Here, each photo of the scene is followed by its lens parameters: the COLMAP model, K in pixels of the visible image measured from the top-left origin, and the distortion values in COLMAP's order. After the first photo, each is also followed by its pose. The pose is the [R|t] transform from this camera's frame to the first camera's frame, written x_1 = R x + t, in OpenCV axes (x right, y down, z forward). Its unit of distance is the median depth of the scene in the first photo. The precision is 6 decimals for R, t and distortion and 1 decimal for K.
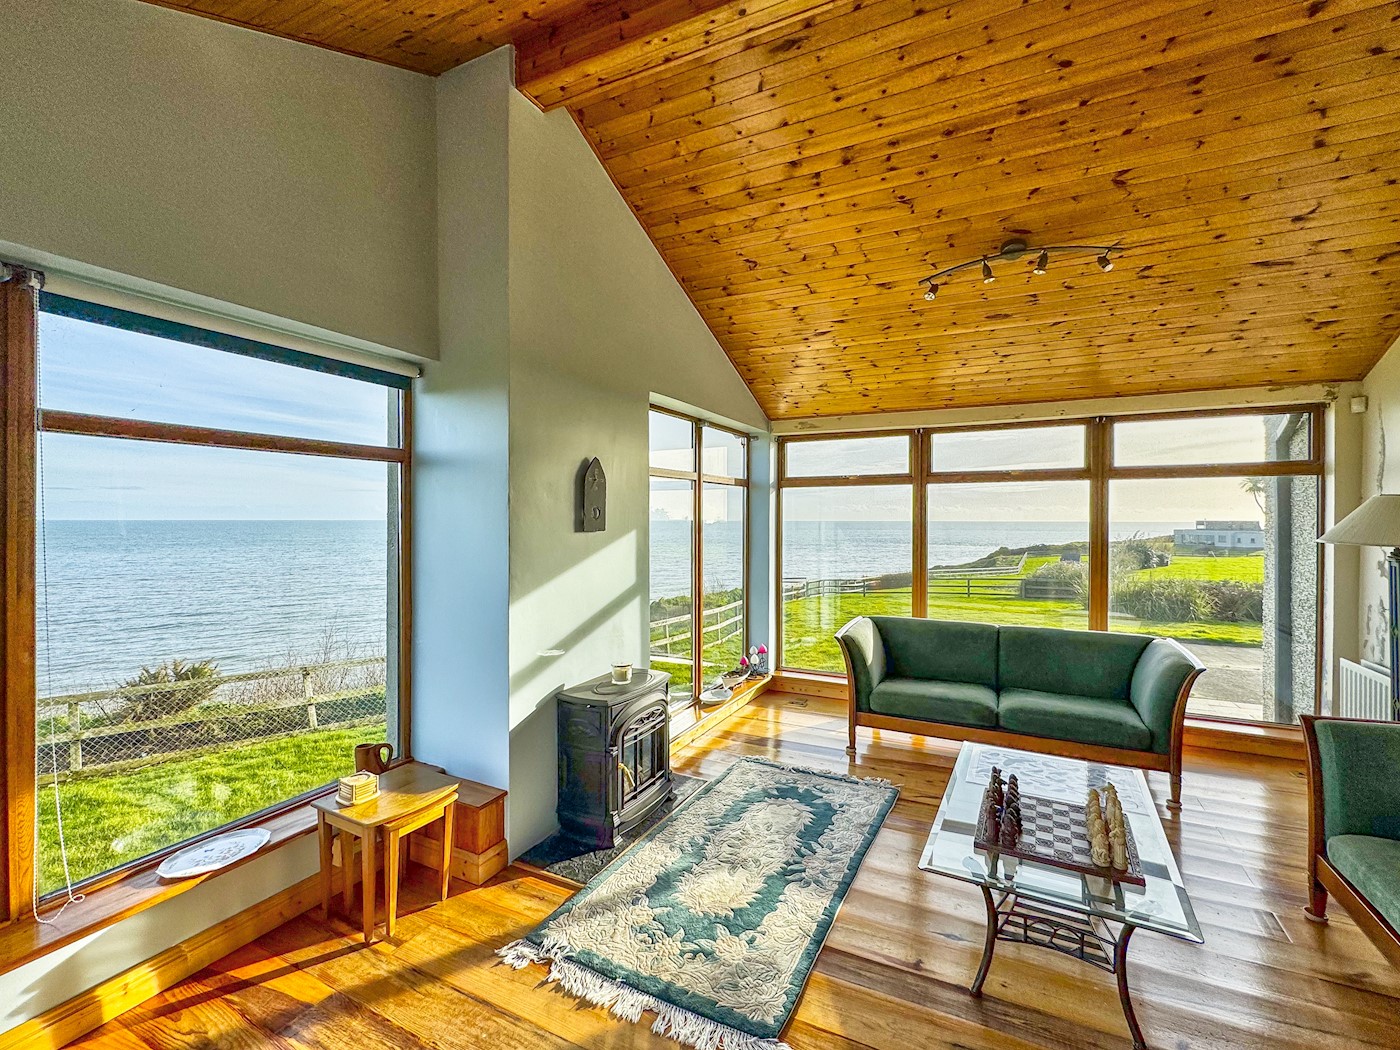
lens RADIAL K [[577.5, 0, 543.7], [0, 577.5, 526.5], [0, 0, 1]] dist [-0.001792, -0.000035]
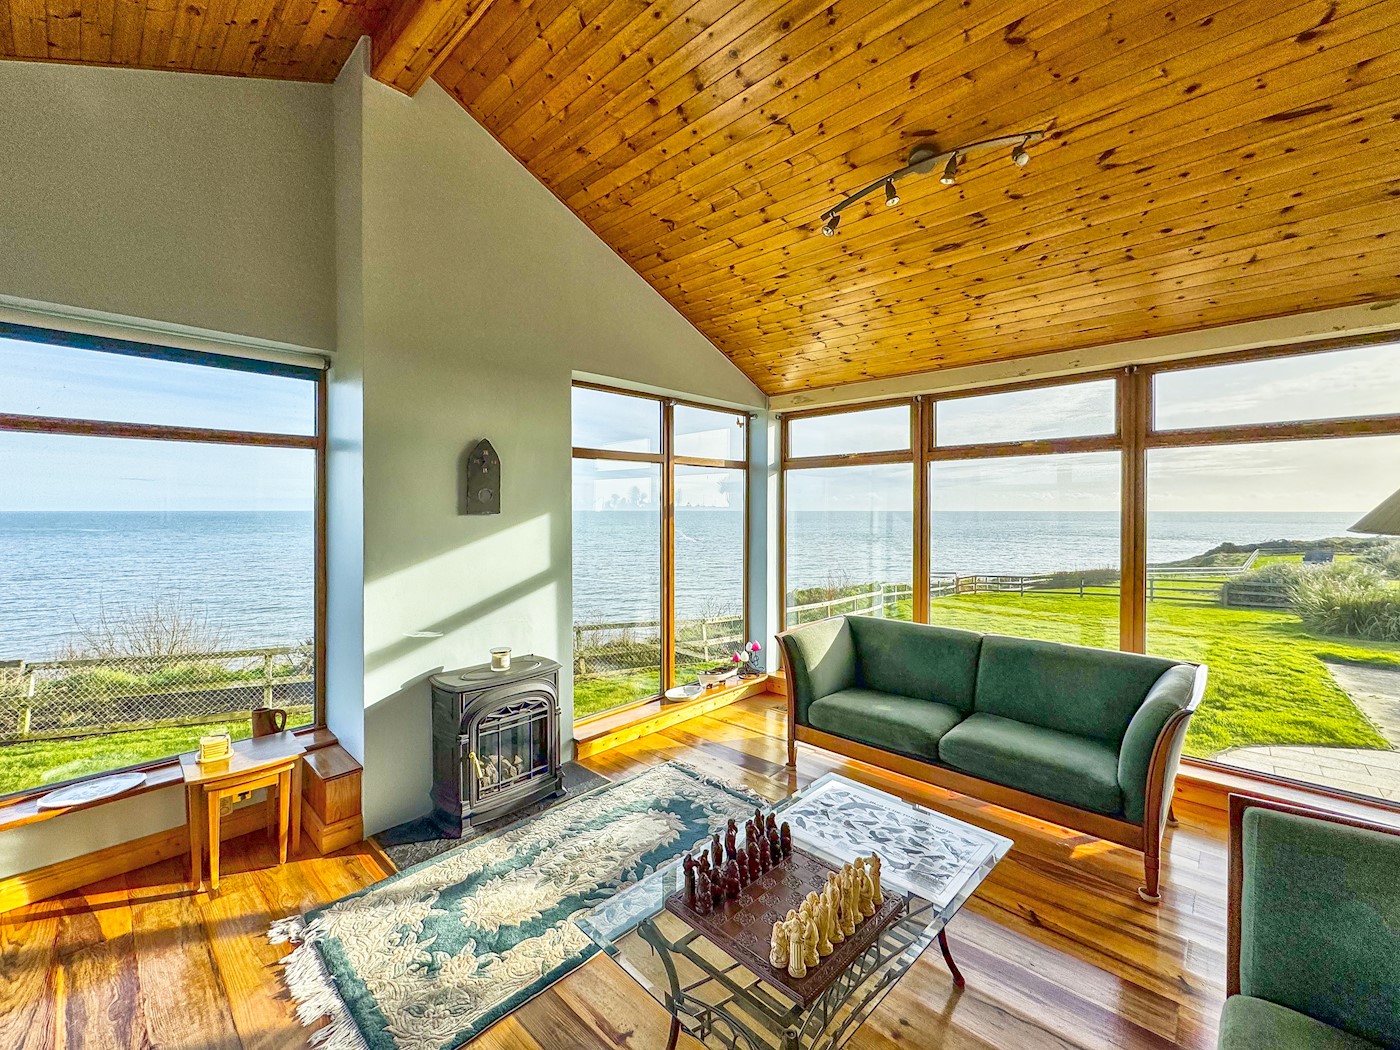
lens RADIAL K [[542.6, 0, 574.4], [0, 542.6, 515.0], [0, 0, 1]] dist [-0.000764, -0.000095]
pose [[0.969090, 0.004761, -0.246662, 0.482859], [-0.005145, 0.999986, -0.000915, 0.010535], [0.246654, 0.002156, 0.969101, 0.146038]]
